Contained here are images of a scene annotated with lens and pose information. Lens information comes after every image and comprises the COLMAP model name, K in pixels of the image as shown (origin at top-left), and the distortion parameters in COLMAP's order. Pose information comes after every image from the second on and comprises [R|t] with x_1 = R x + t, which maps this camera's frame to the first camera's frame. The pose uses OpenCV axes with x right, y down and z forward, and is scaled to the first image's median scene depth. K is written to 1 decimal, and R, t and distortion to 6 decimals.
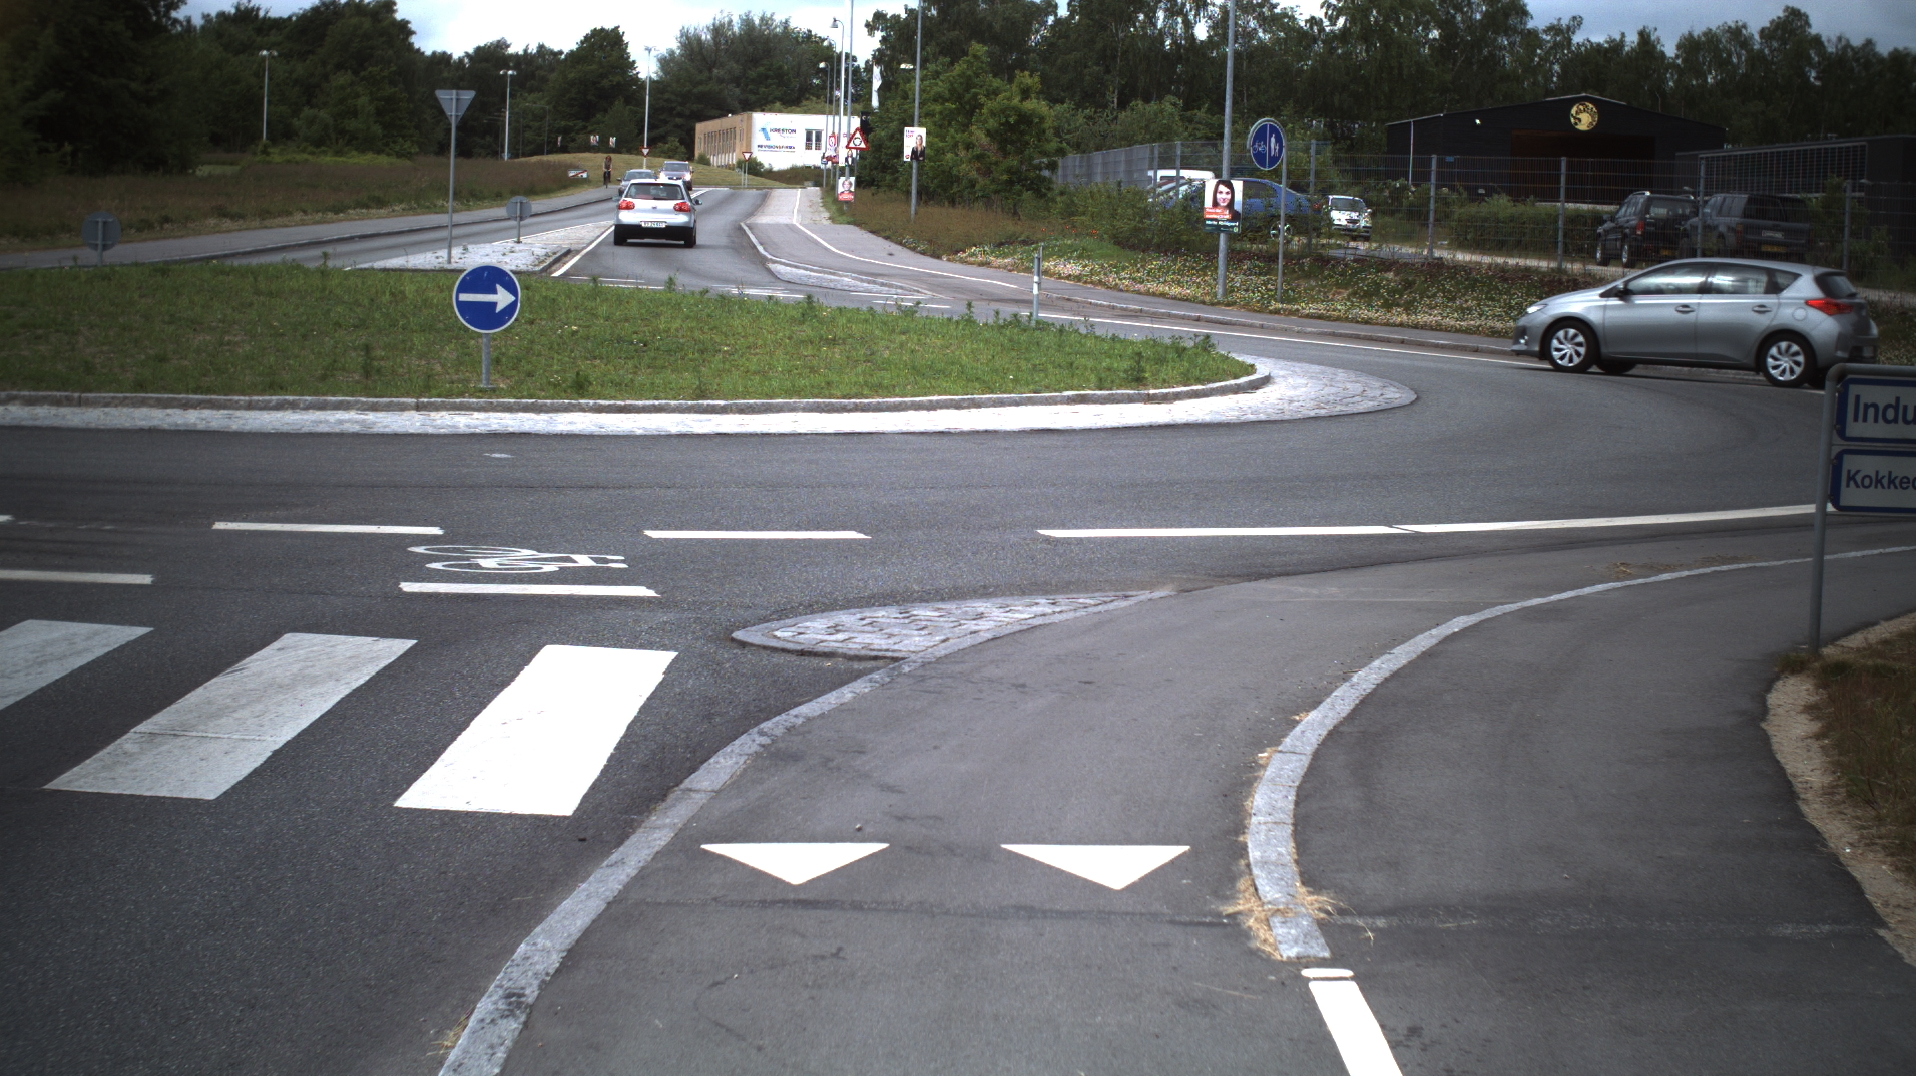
lens RADIAL K [[3359.3, 0, 958.0], [0, 3359.3, 538.0], [0, 0, 1]] dist [-0.311032, 0.423428]
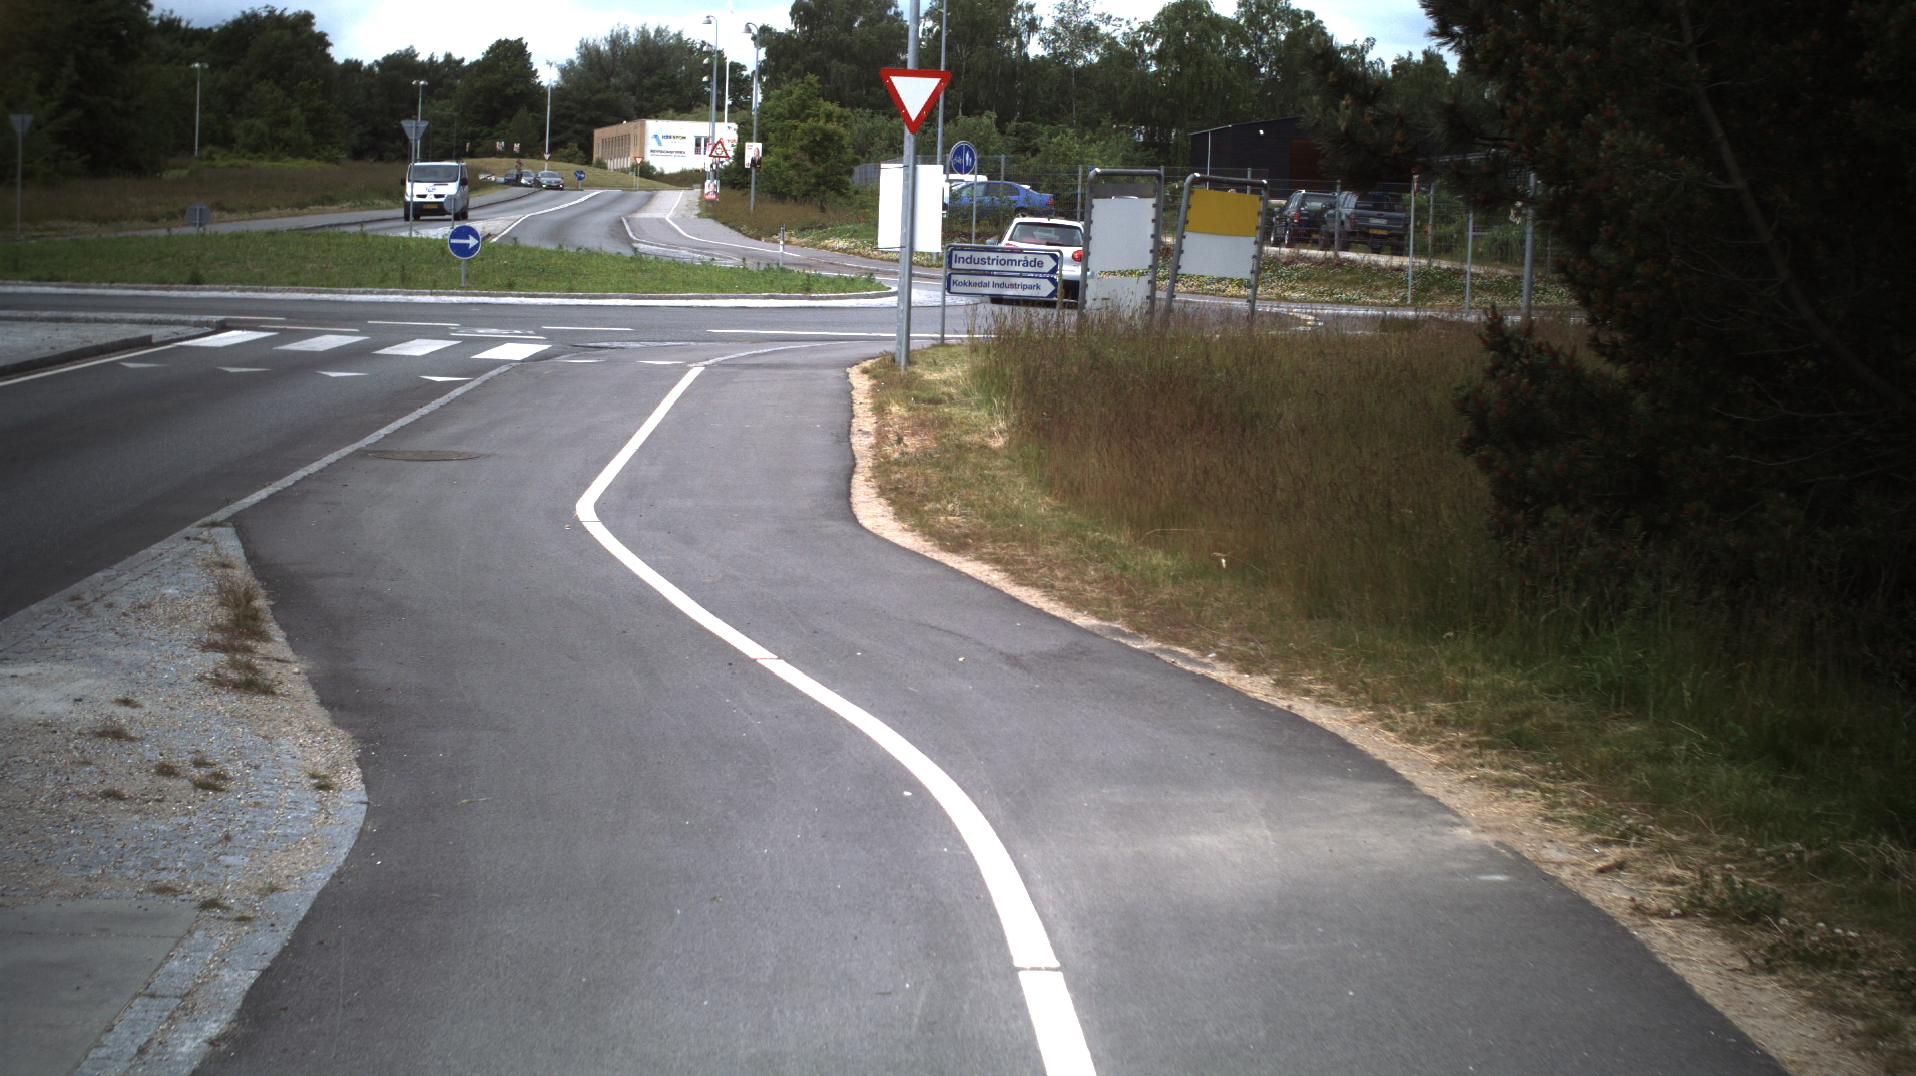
lens RADIAL K [[3359.3, 0, 958.0], [0, 3359.3, 538.0], [0, 0, 1]] dist [-0.311032, 0.423428]
pose [[0.999577, -0.001027, 0.029069, 0.013572], [0.001048, 0.999999, -0.000716, 0.015075], [-0.029069, 0.000746, 0.999577, -0.141049]]
